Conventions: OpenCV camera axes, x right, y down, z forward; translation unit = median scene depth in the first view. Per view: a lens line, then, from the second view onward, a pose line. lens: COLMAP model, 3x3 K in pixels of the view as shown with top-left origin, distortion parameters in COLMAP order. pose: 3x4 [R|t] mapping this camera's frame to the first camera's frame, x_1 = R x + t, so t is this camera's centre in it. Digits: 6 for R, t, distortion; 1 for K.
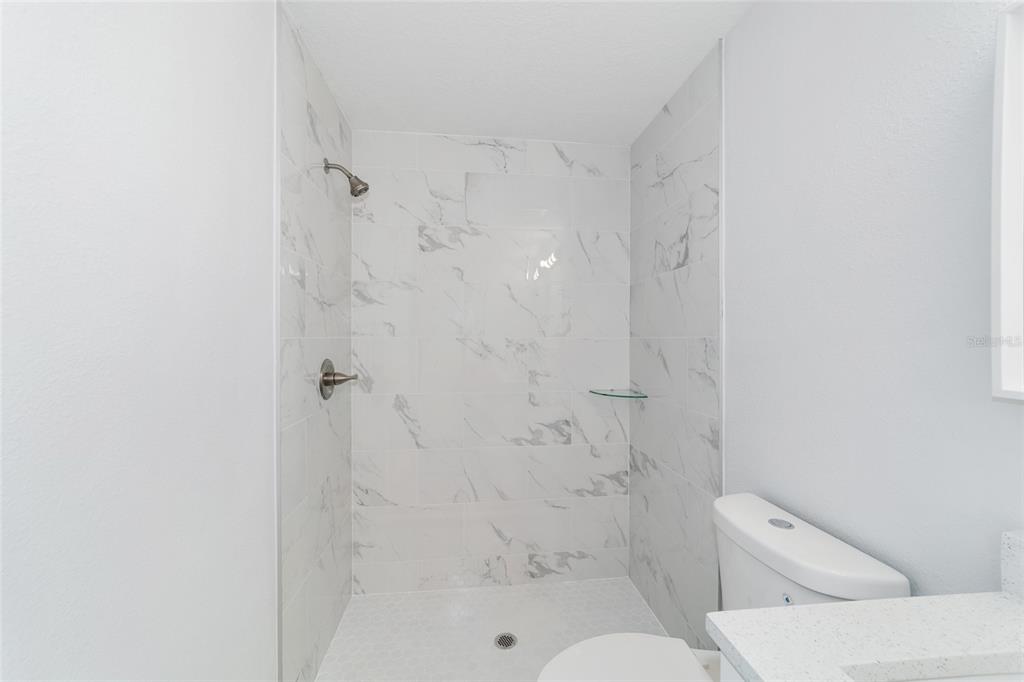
lens RADIAL K [[392.3, 0, 509.5], [0, 392.3, 339.3], [0, 0, 1]] dist [-0.016992, 0.007550]
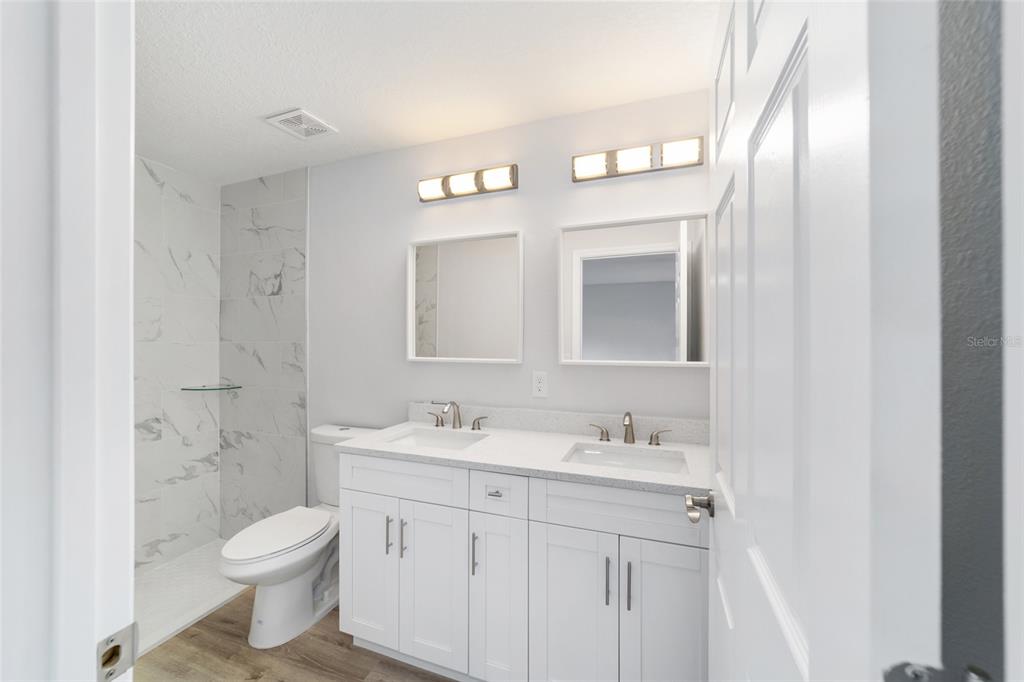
lens RADIAL K [[392.3, 0, 512.9], [0, 392.3, 336.4], [0, 0, 1]] dist [-0.016992, 0.007550]
pose [[0.442169, 0.008342, 0.896893, -0.400188], [0.004510, 0.999923, -0.011524, -0.004573], [-0.896920, 0.009140, 0.442098, -0.381347]]
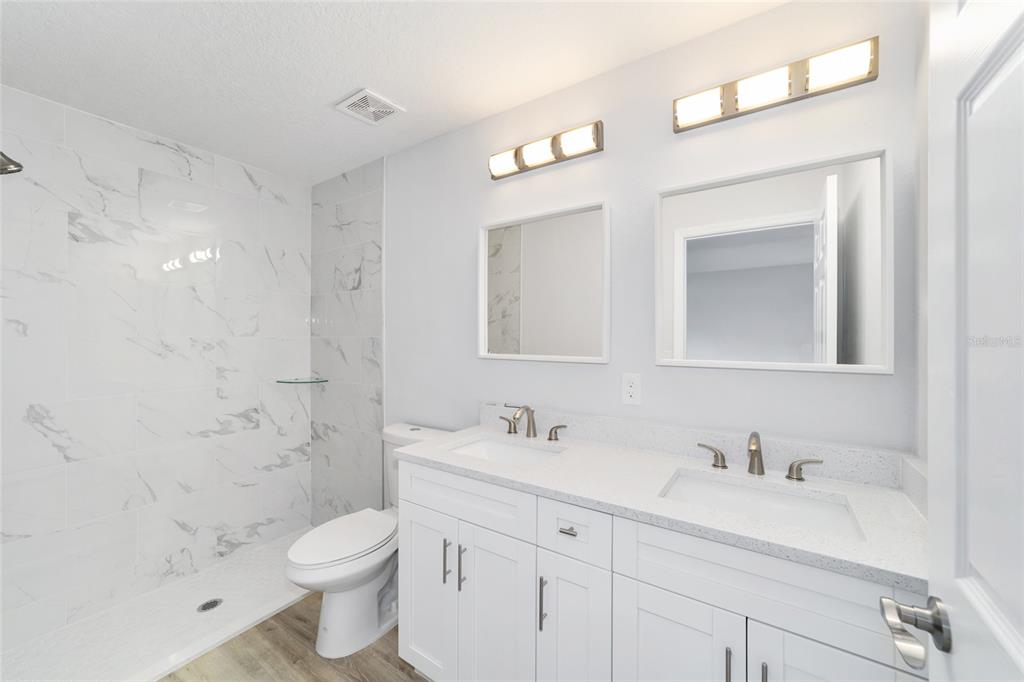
lens RADIAL K [[392.3, 0, 513.5], [0, 392.3, 333.7], [0, 0, 1]] dist [-0.016992, 0.007550]
pose [[0.640578, 0.003594, 0.767884, -0.258231], [0.003557, 0.999964, -0.007648, -0.002780], [-0.767885, 0.007630, 0.640543, -0.334788]]
